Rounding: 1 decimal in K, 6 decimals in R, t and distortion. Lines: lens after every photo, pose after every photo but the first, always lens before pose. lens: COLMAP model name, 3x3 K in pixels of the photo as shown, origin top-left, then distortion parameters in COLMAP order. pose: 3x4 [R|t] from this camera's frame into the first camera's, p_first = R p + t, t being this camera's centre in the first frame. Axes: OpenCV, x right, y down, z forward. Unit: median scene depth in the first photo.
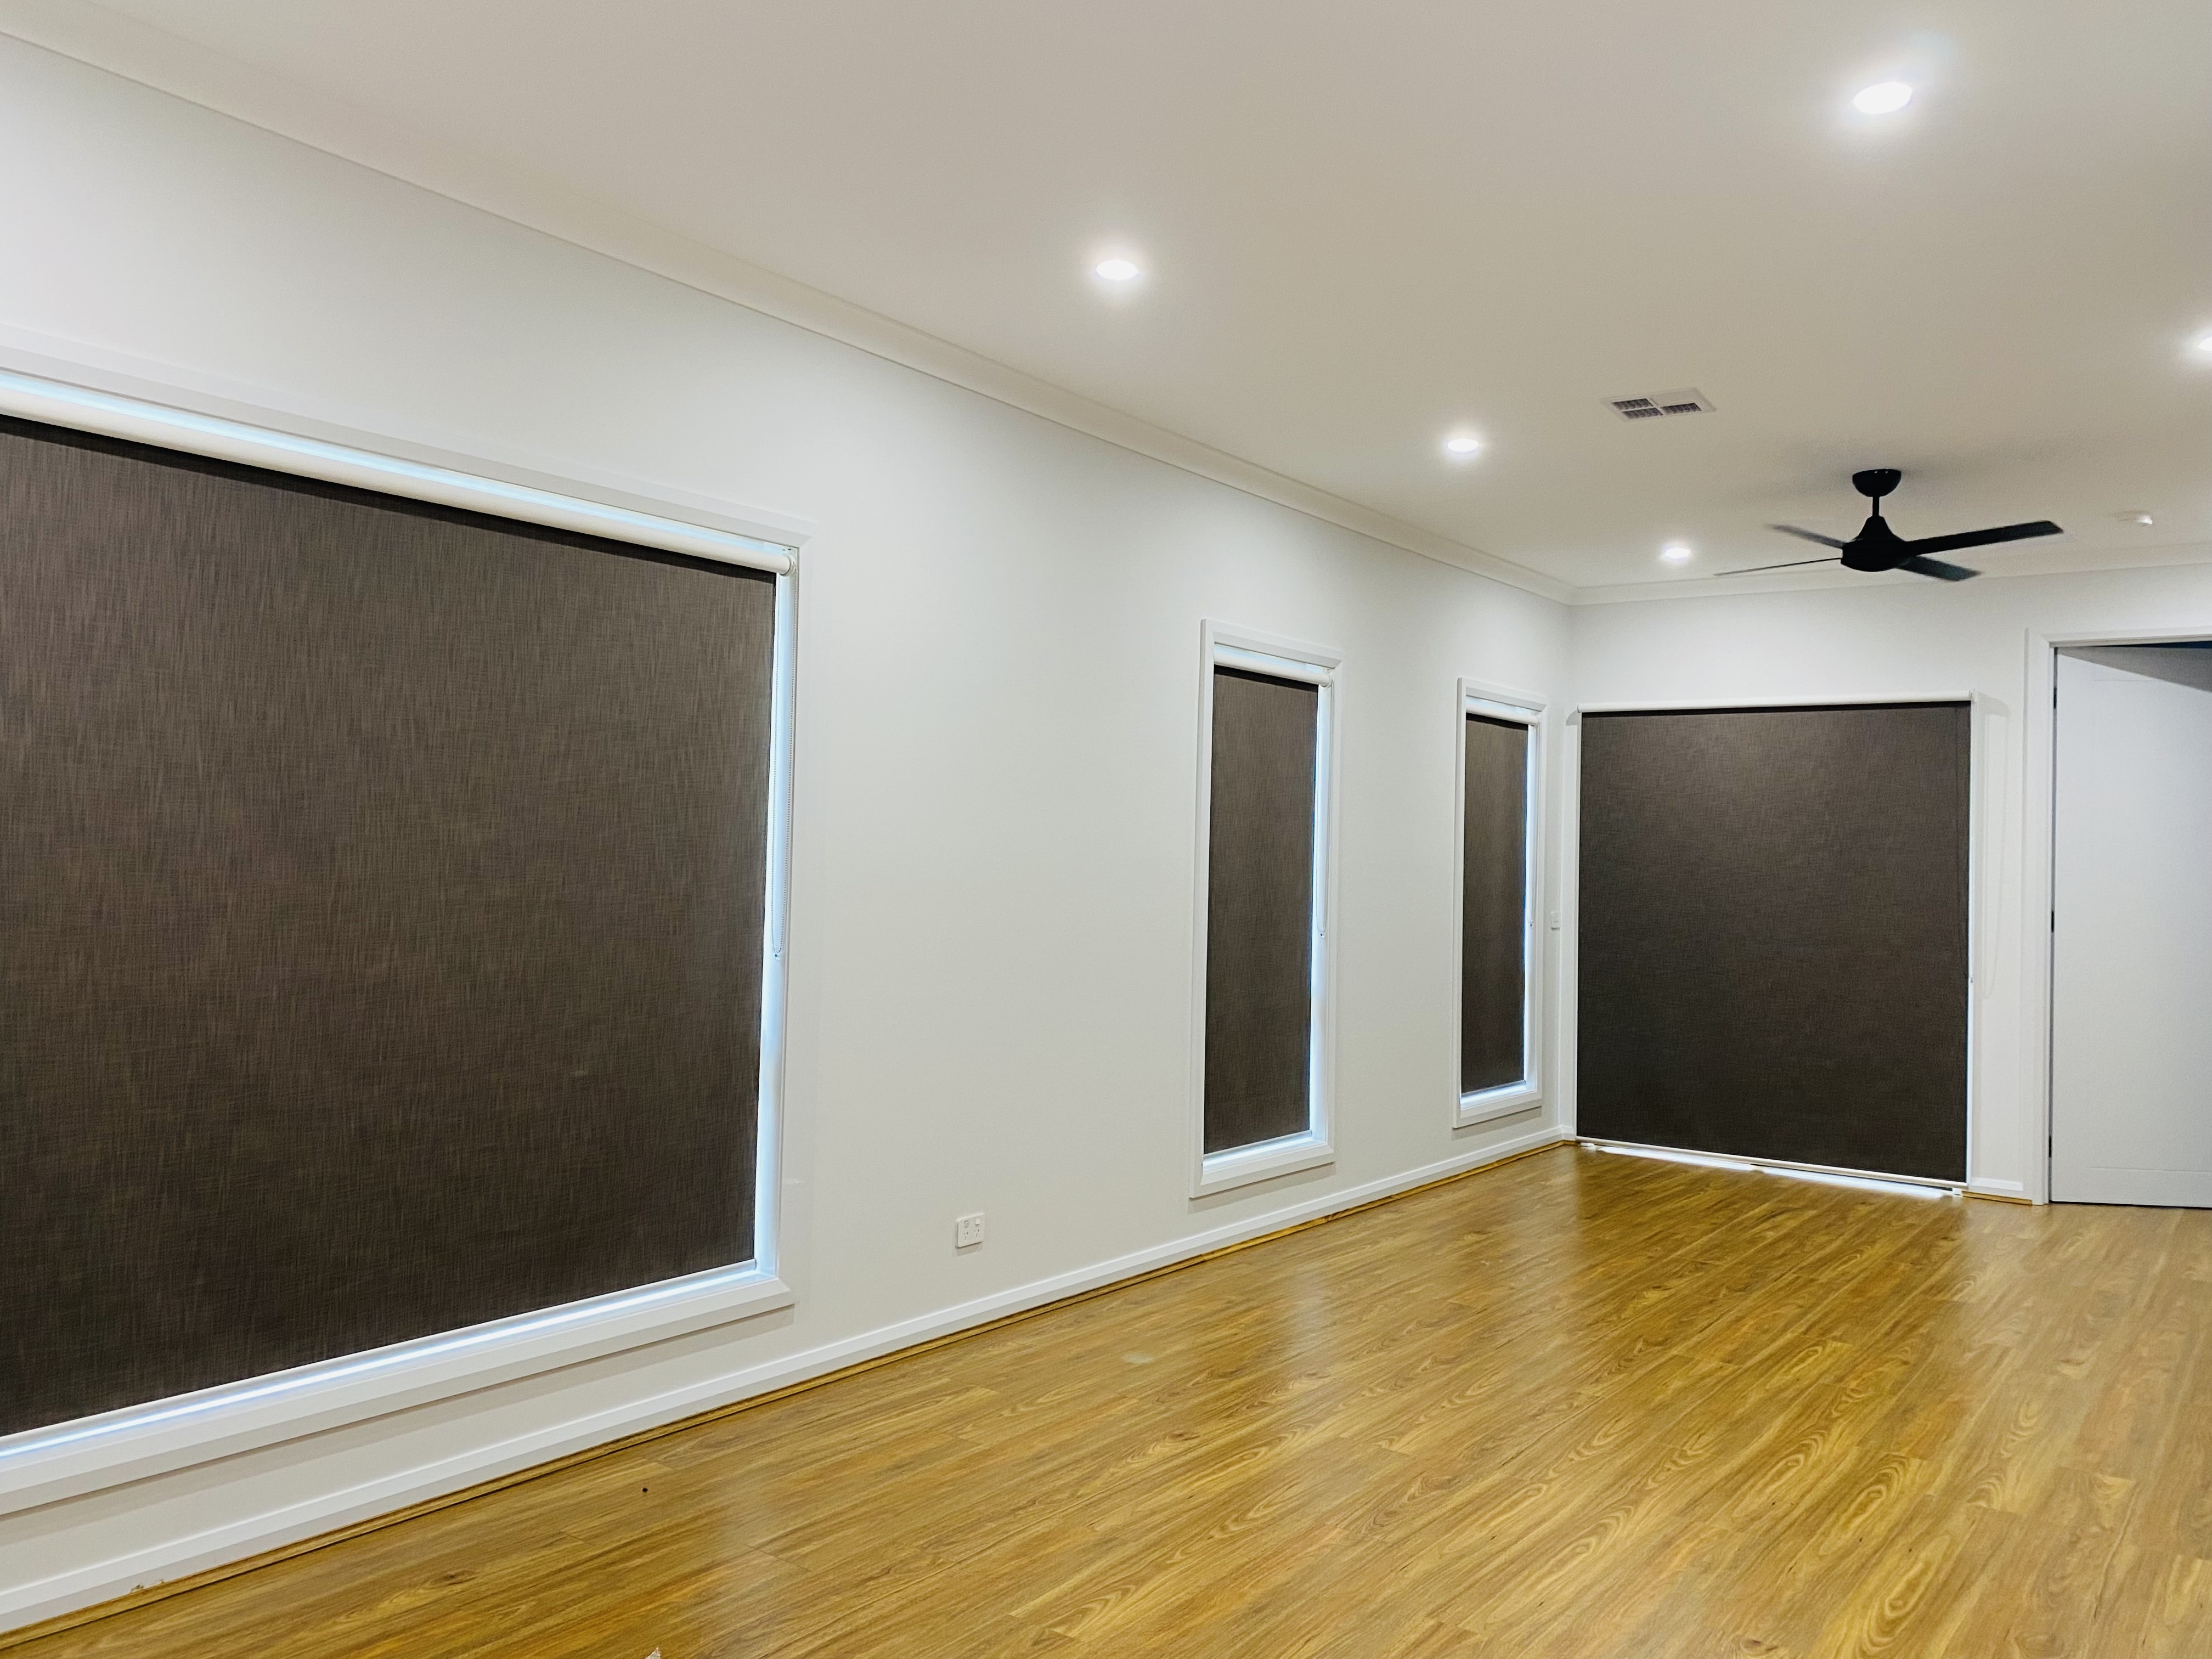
lens RADIAL K [[1689.4, 0, 1126.3], [0, 1689.4, 830.5], [0, 0, 1]] dist [0.051942, -0.029638]
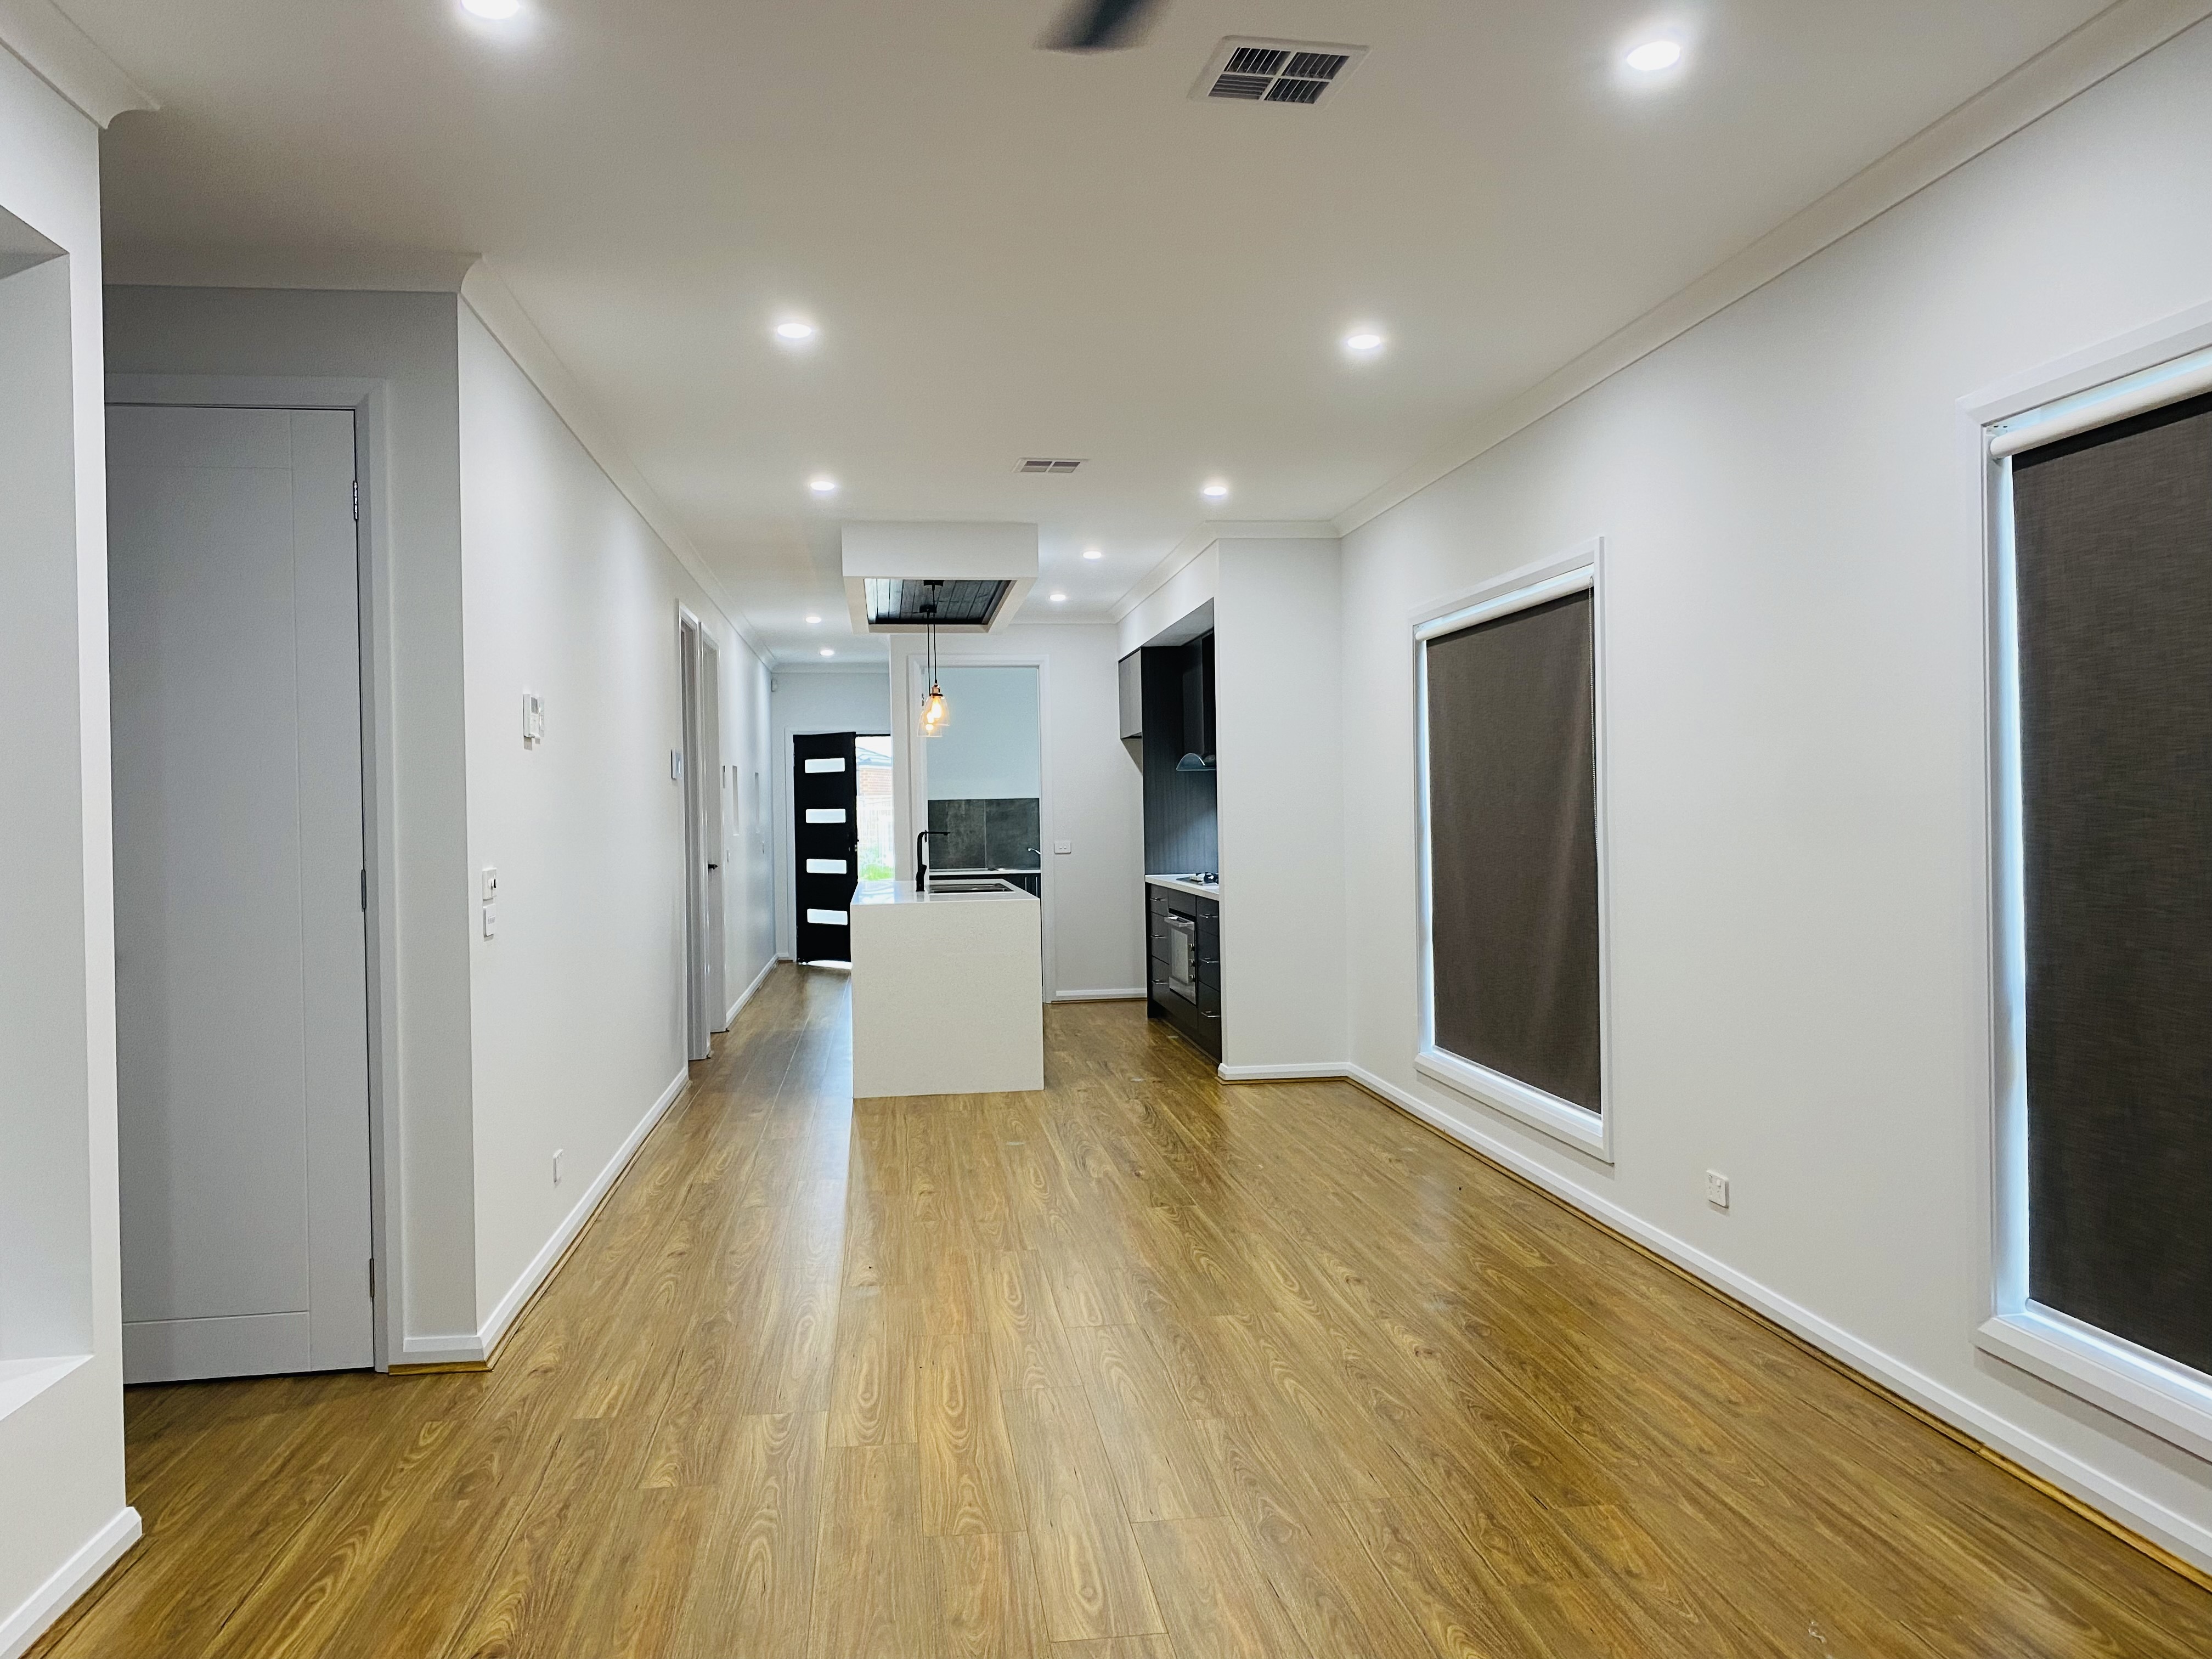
lens RADIAL K [[1689.4, 0, 1111.0], [0, 1689.4, 819.5], [0, 0, 1]] dist [0.051942, -0.029638]
pose [[-0.727202, -0.010910, -0.686337, 0.993649], [0.007009, 0.999704, -0.023318, 0.056692], [0.686388, -0.021767, -0.726910, 1.771764]]
